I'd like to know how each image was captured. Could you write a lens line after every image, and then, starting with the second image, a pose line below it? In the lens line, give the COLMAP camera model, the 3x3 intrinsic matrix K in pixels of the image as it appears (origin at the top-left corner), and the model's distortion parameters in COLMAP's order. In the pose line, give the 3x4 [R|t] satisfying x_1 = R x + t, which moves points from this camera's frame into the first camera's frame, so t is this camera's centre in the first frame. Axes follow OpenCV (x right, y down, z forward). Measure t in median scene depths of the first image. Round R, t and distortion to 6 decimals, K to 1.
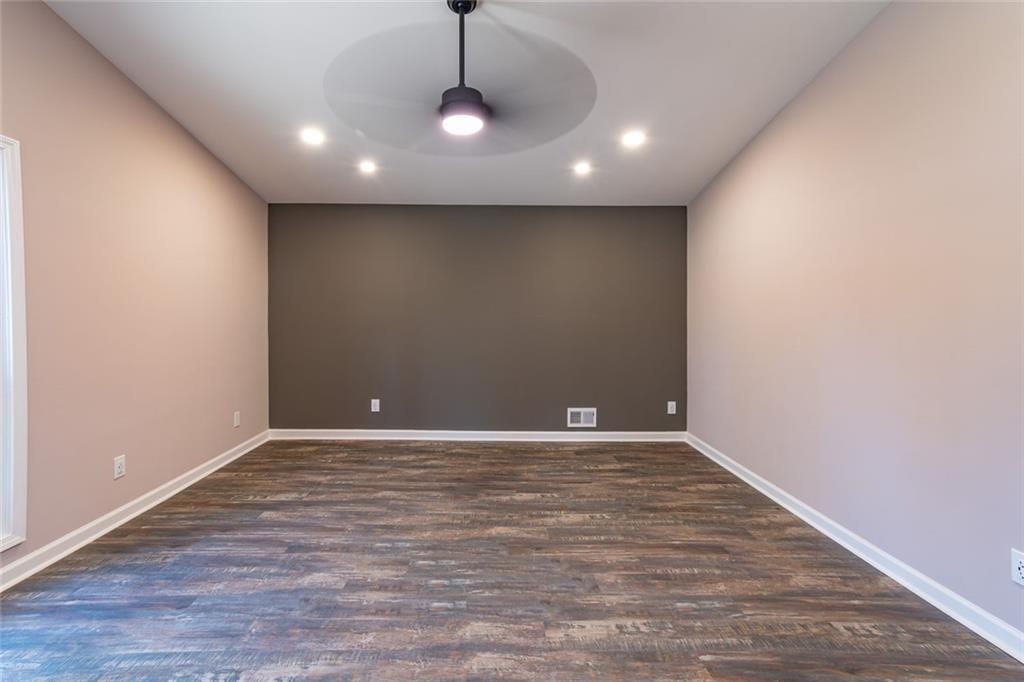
lens RADIAL K [[473.8, 0, 501.0], [0, 473.8, 339.0], [0, 0, 1]] dist [-0.003351, 0.018963]
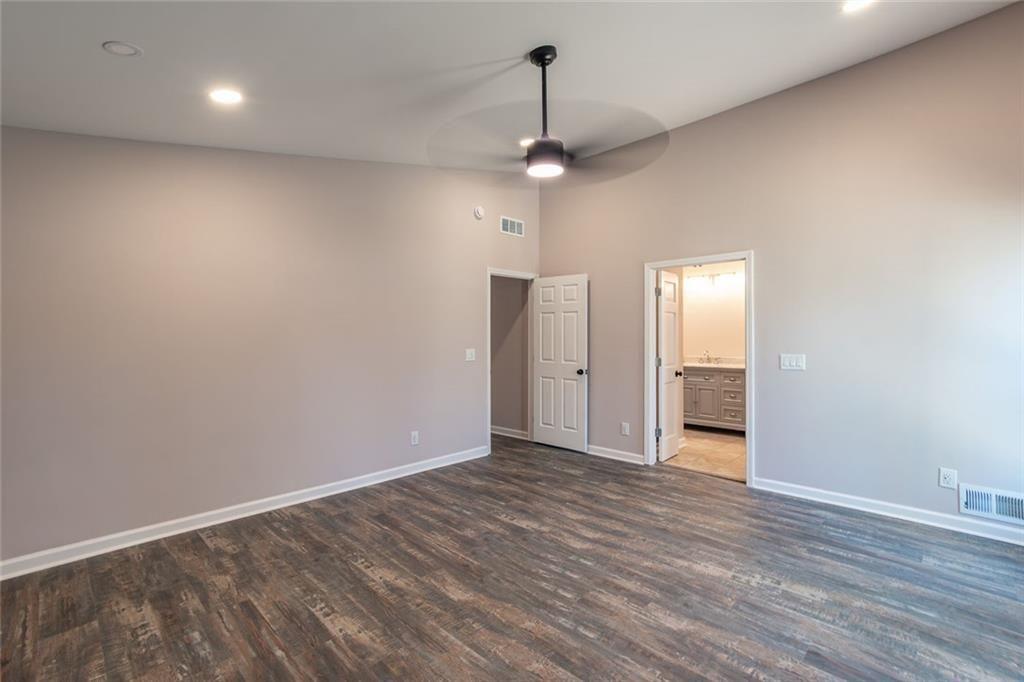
lens RADIAL K [[475.3, 0, 512.0], [0, 475.3, 341.0], [0, 0, 1]] dist [-0.000526, 0.018561]
pose [[-0.707676, -0.008702, 0.706484, -0.643646], [0.036516, 0.998137, 0.048872, -0.084986], [-0.705593, 0.060384, -0.706040, 1.452124]]
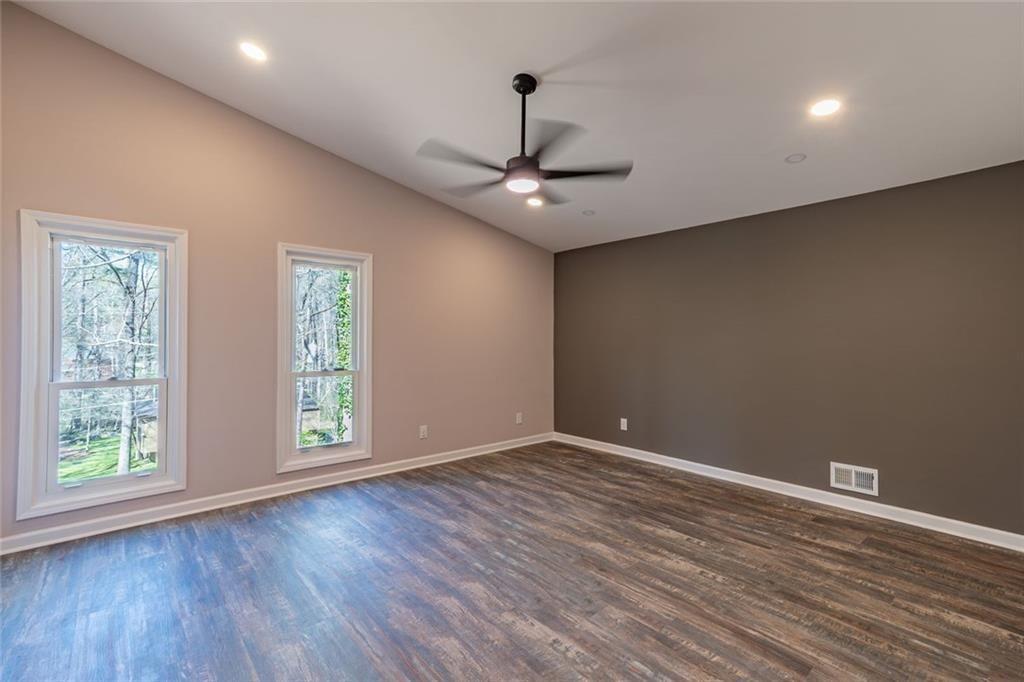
lens RADIAL K [[473.8, 0, 501.0], [0, 473.8, 339.0], [0, 0, 1]] dist [-0.003351, 0.018963]
pose [[0.629646, -0.003951, -0.776872, 0.654381], [-0.037080, 0.998695, -0.035132, -0.009284], [0.775997, 0.050927, 0.628677, 0.145572]]
